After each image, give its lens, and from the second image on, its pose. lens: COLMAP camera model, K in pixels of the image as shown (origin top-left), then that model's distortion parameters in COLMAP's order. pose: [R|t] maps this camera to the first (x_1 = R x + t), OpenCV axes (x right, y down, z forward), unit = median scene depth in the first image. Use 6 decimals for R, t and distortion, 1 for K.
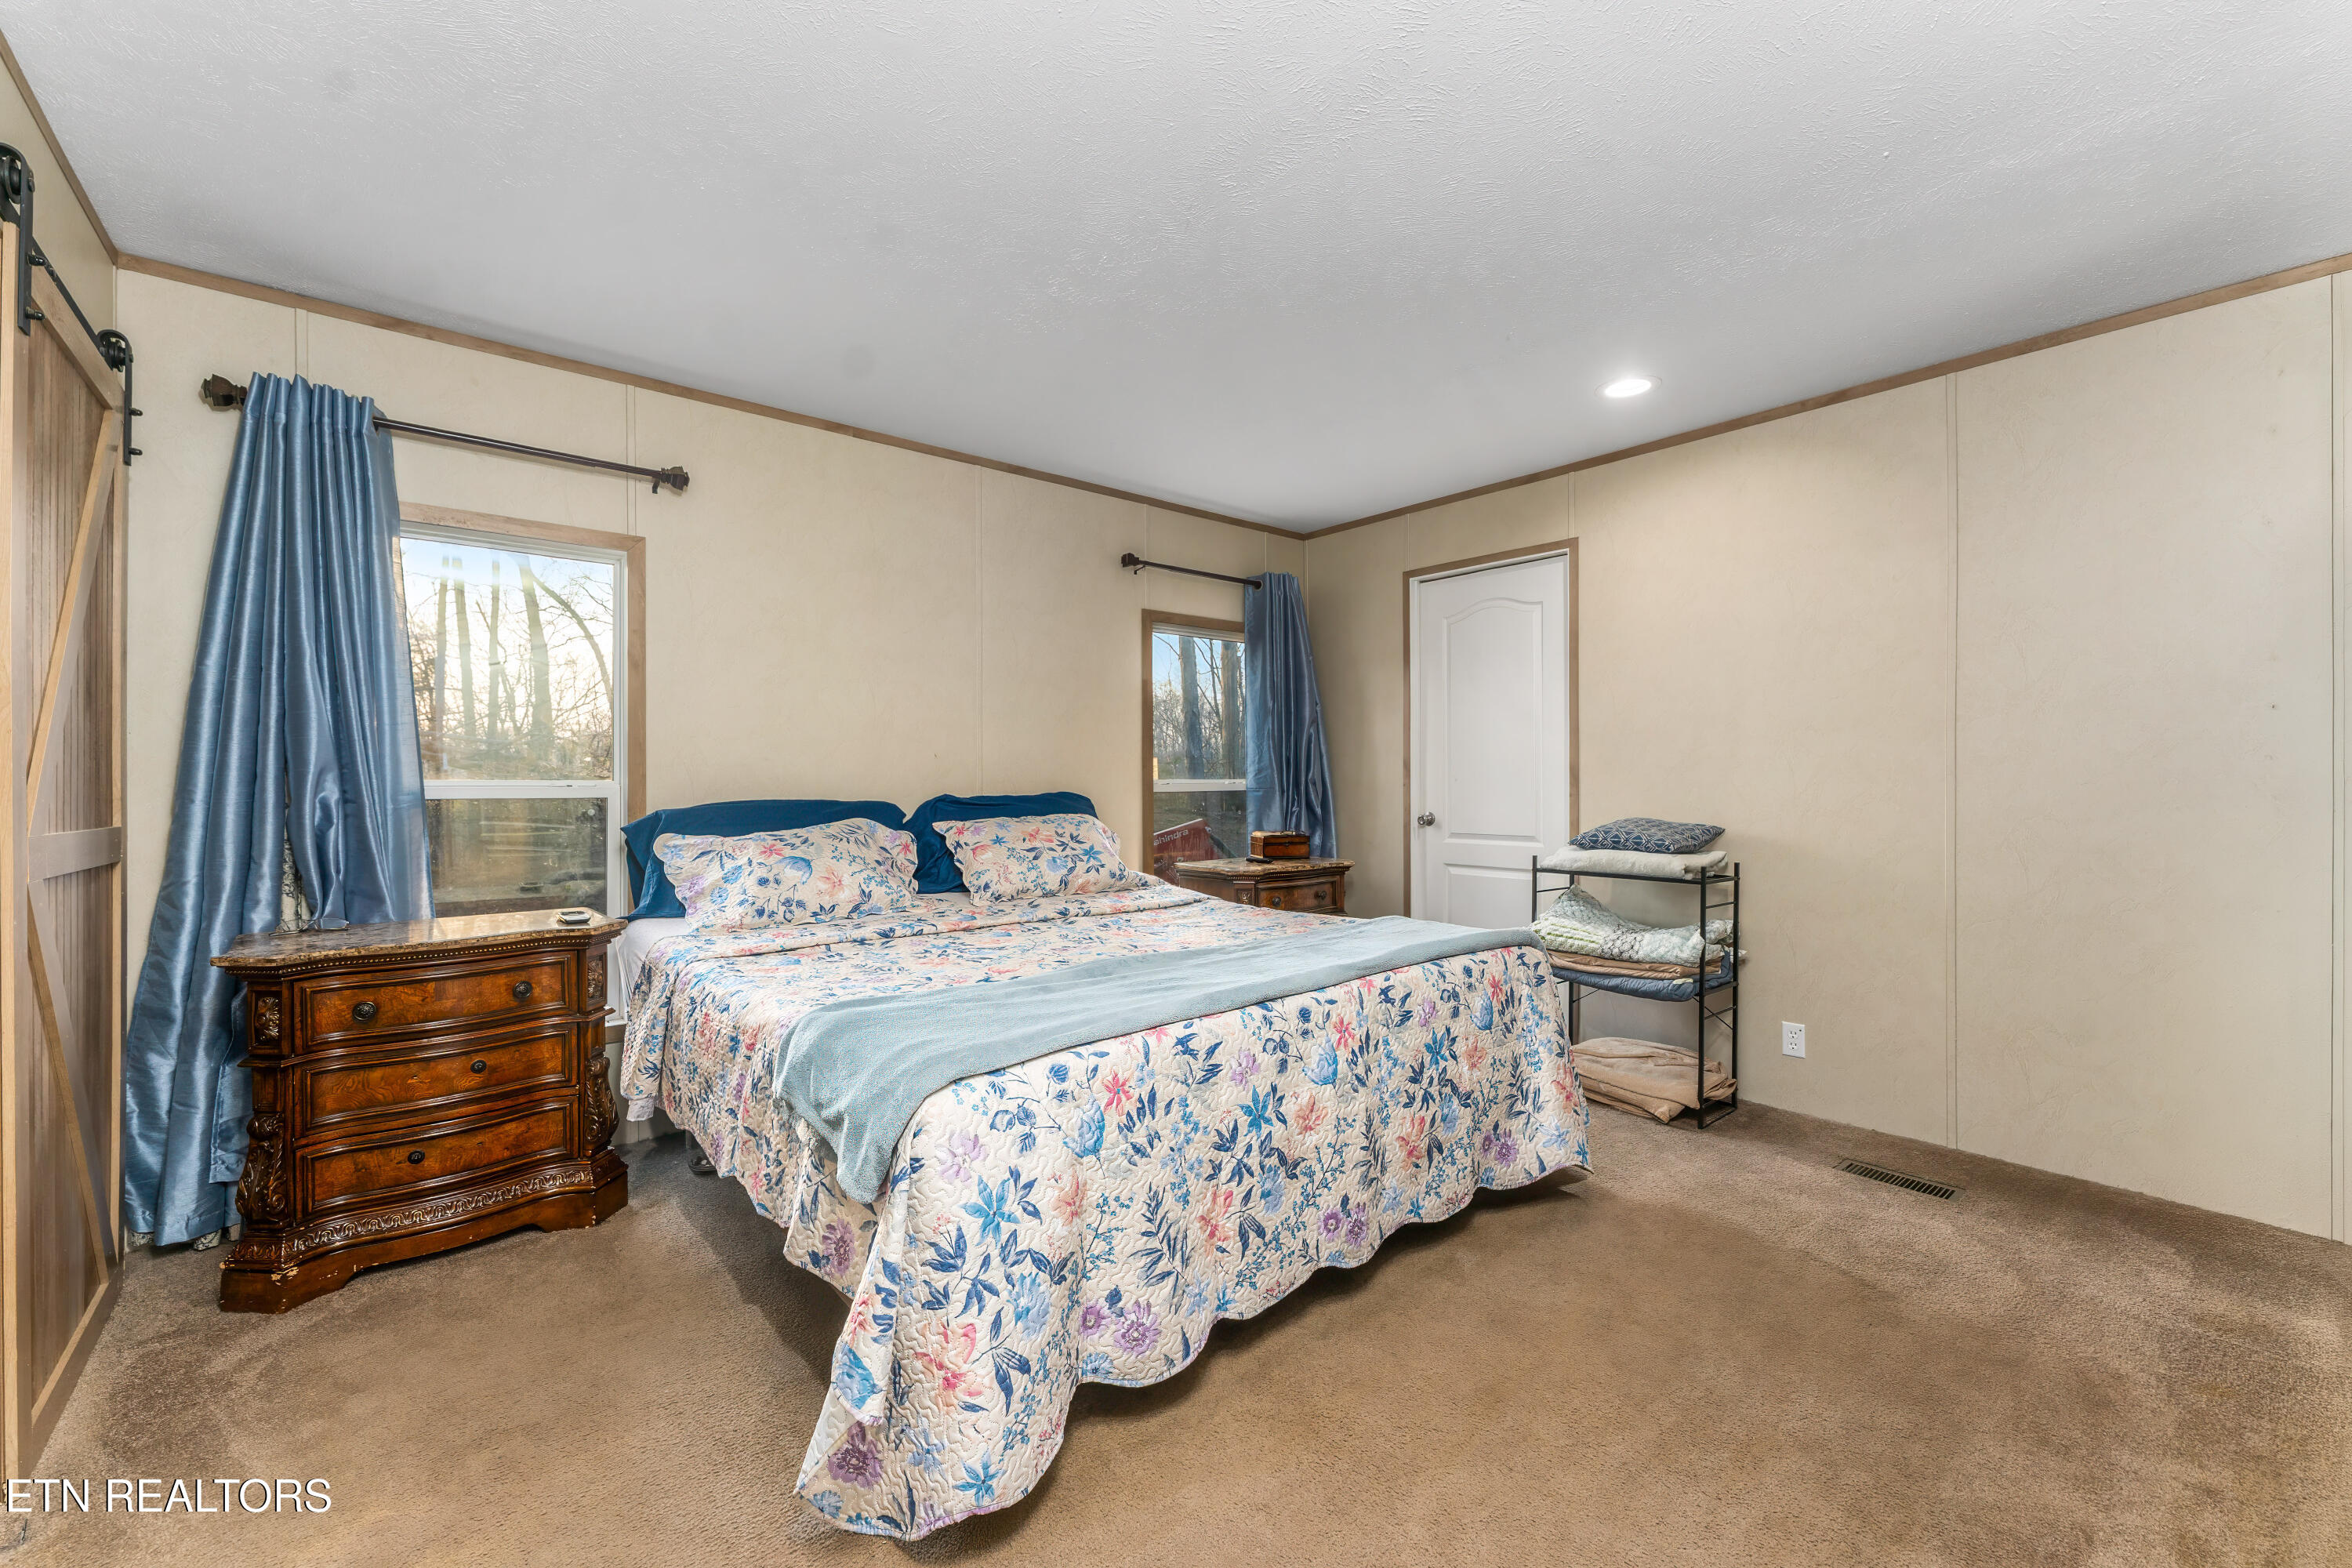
lens RADIAL K [[939.4, 0, 1176.0], [0, 939.4, 784.0], [0, 0, 1]] dist [-0.000052, 0.000004]
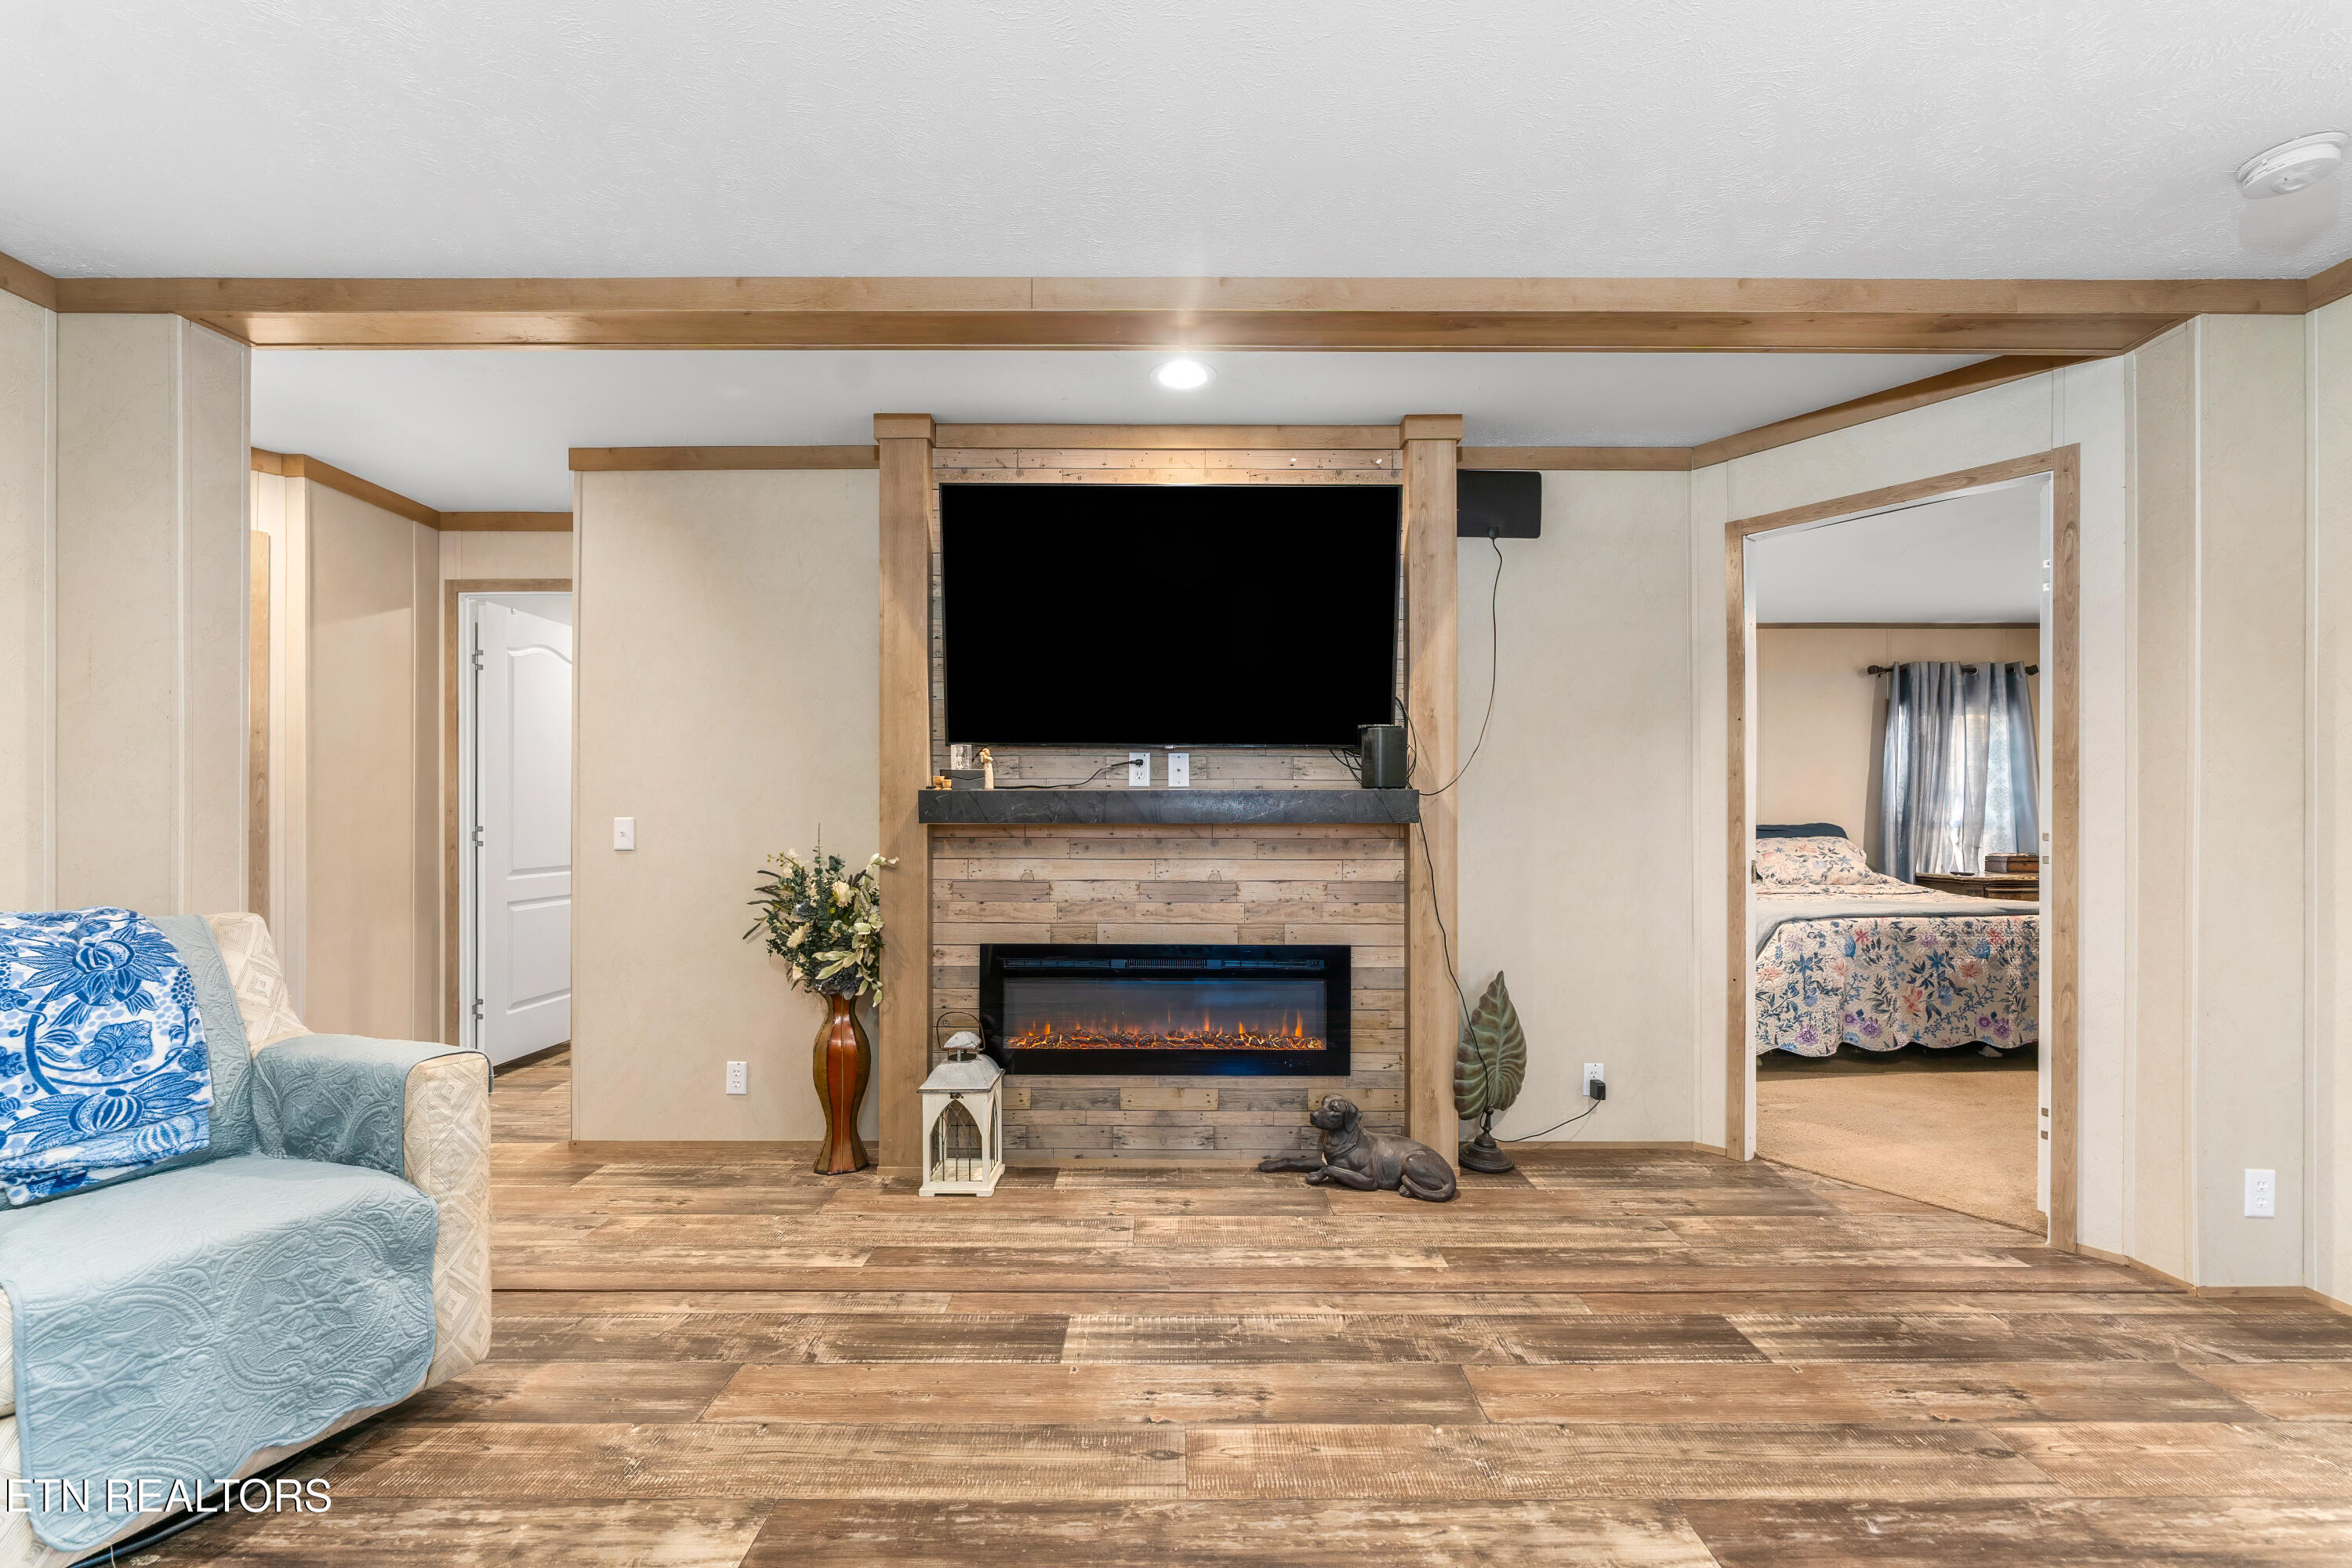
lens RADIAL K [[944.2, 0, 1167.8], [0, 944.2, 807.4], [0, 0, 1]] dist [-0.002222, 0.000060]
pose [[0.764092, 0.000132, -0.645107, 0.138542], [-0.005615, 0.999963, -0.006446, -0.002777], [0.645083, 0.008548, 0.764065, -2.018460]]
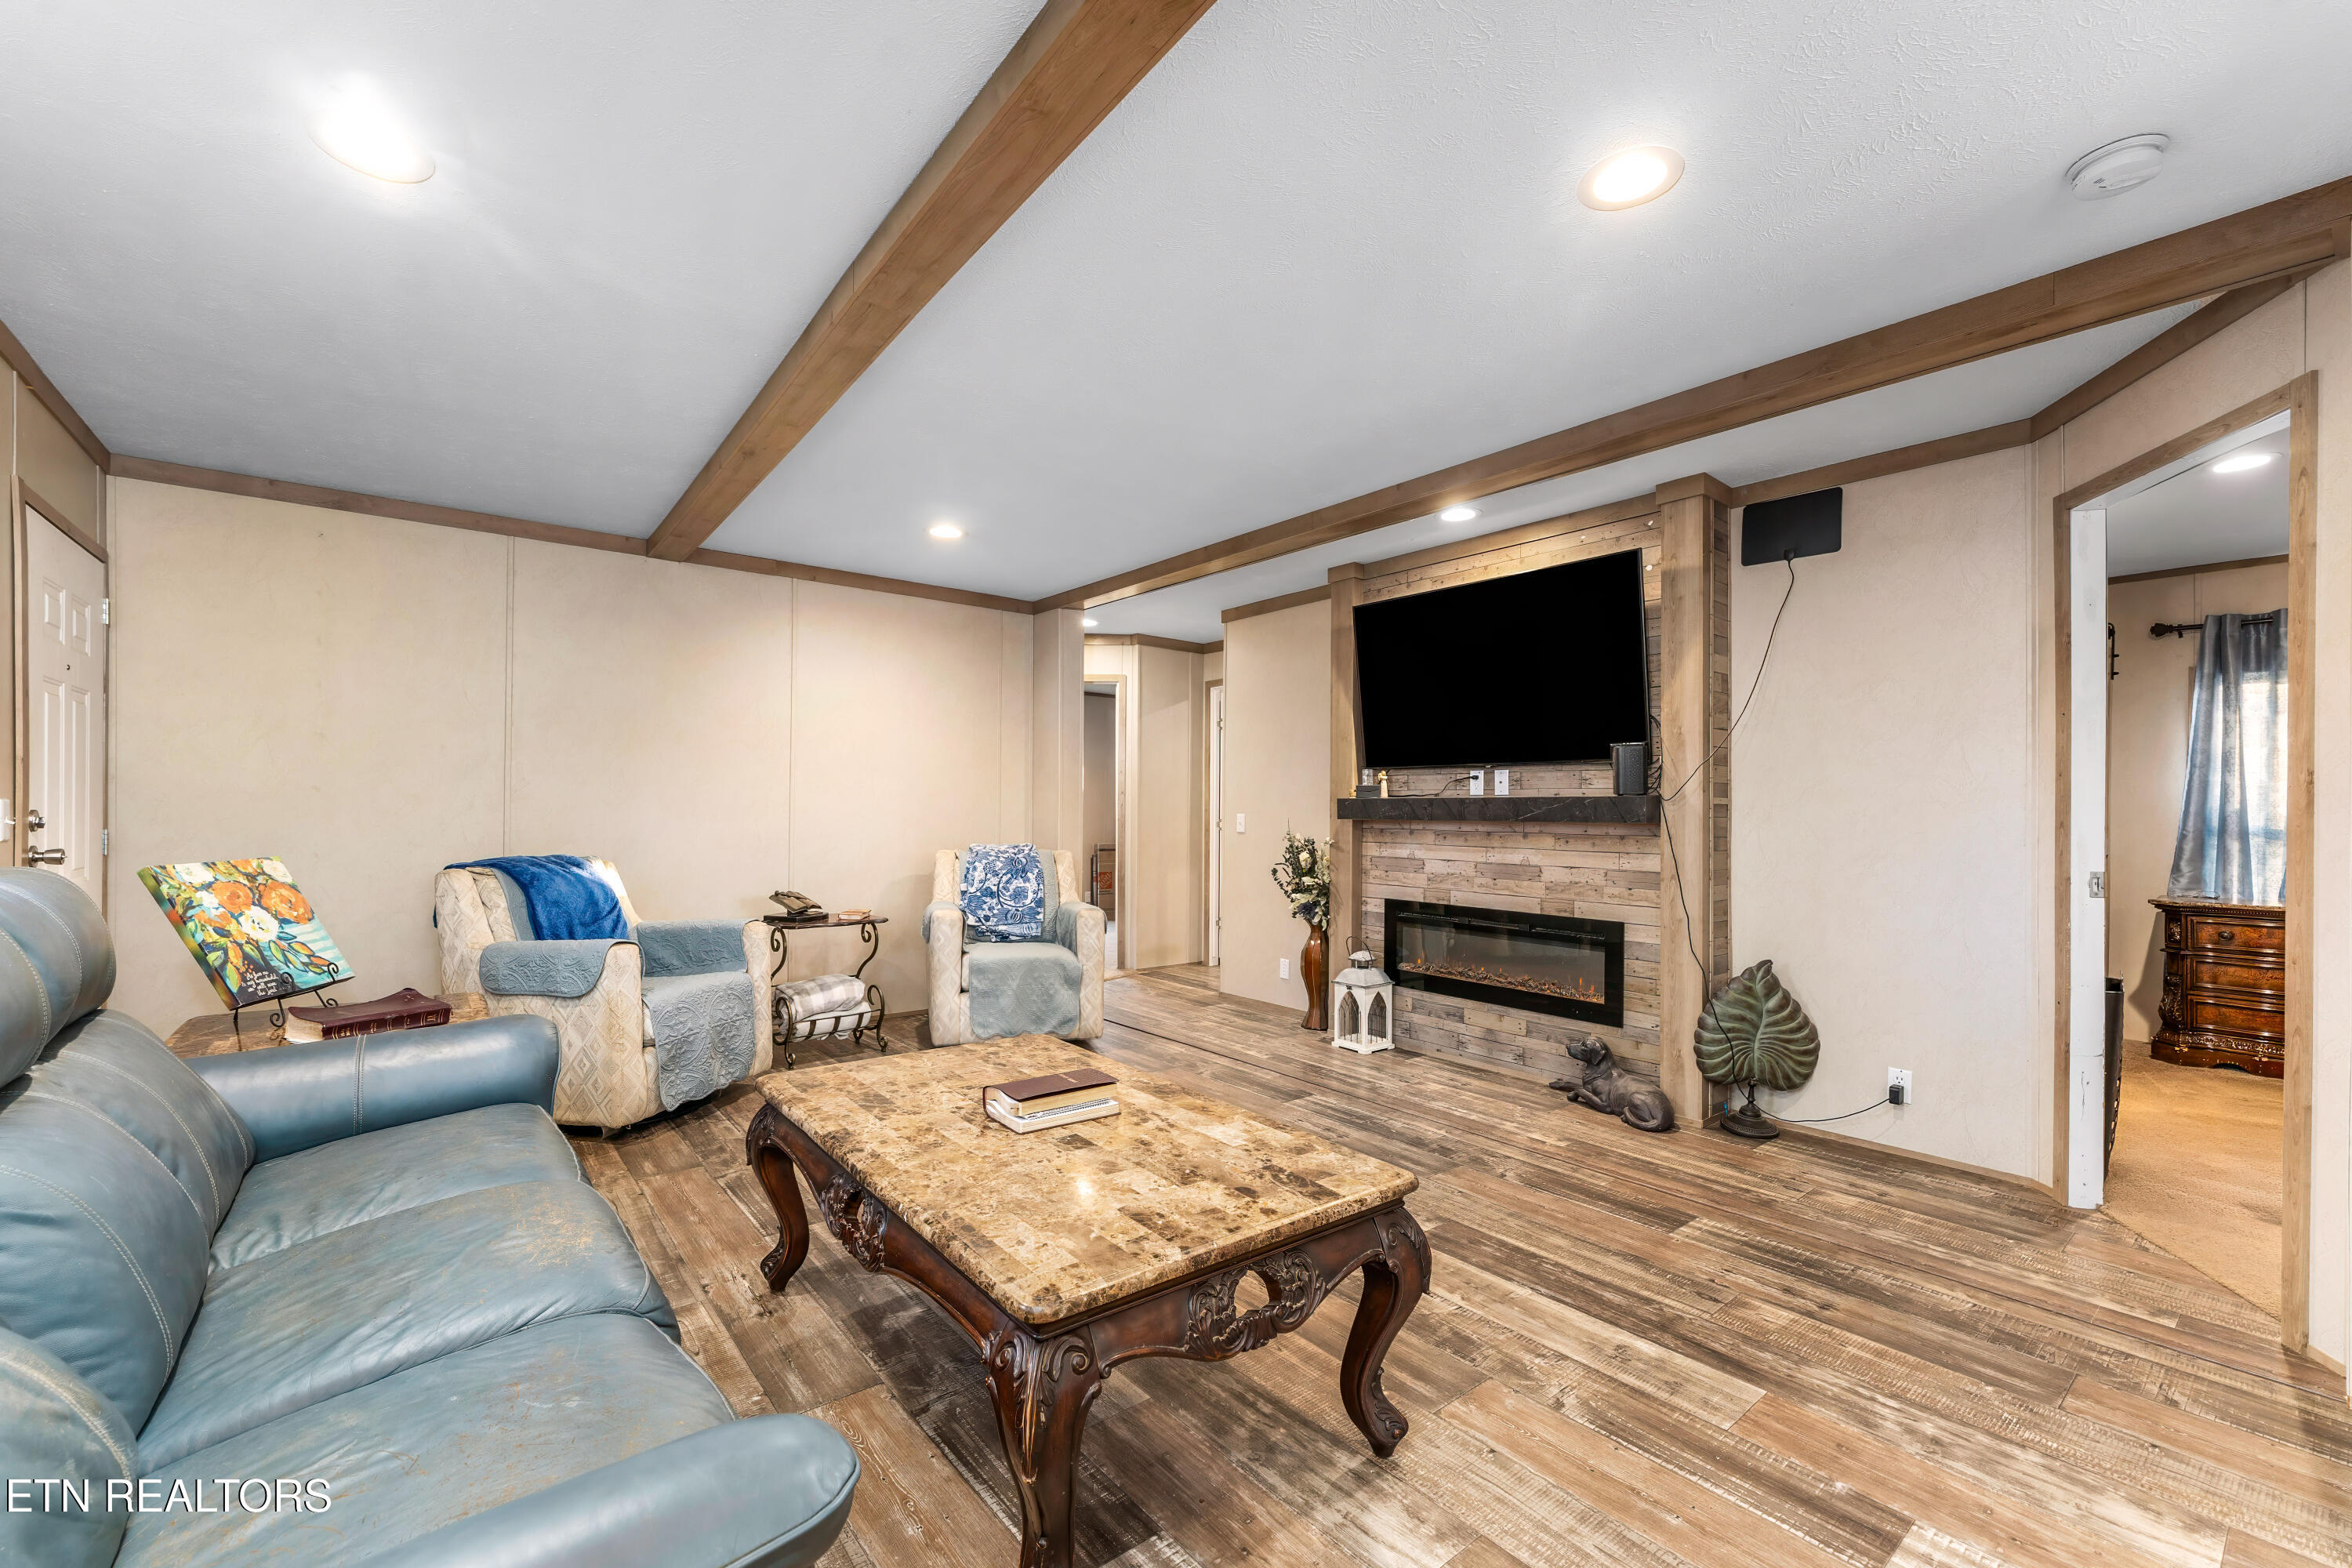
lens RADIAL K [[944.2, 0, 1167.8], [0, 944.2, 807.4], [0, 0, 1]] dist [-0.002222, 0.000060]
pose [[-0.026284, 0.000475, -0.999654, 1.444333], [-0.011507, 0.999933, 0.000778, -0.012094], [0.999588, 0.011523, -0.026277, -1.447948]]
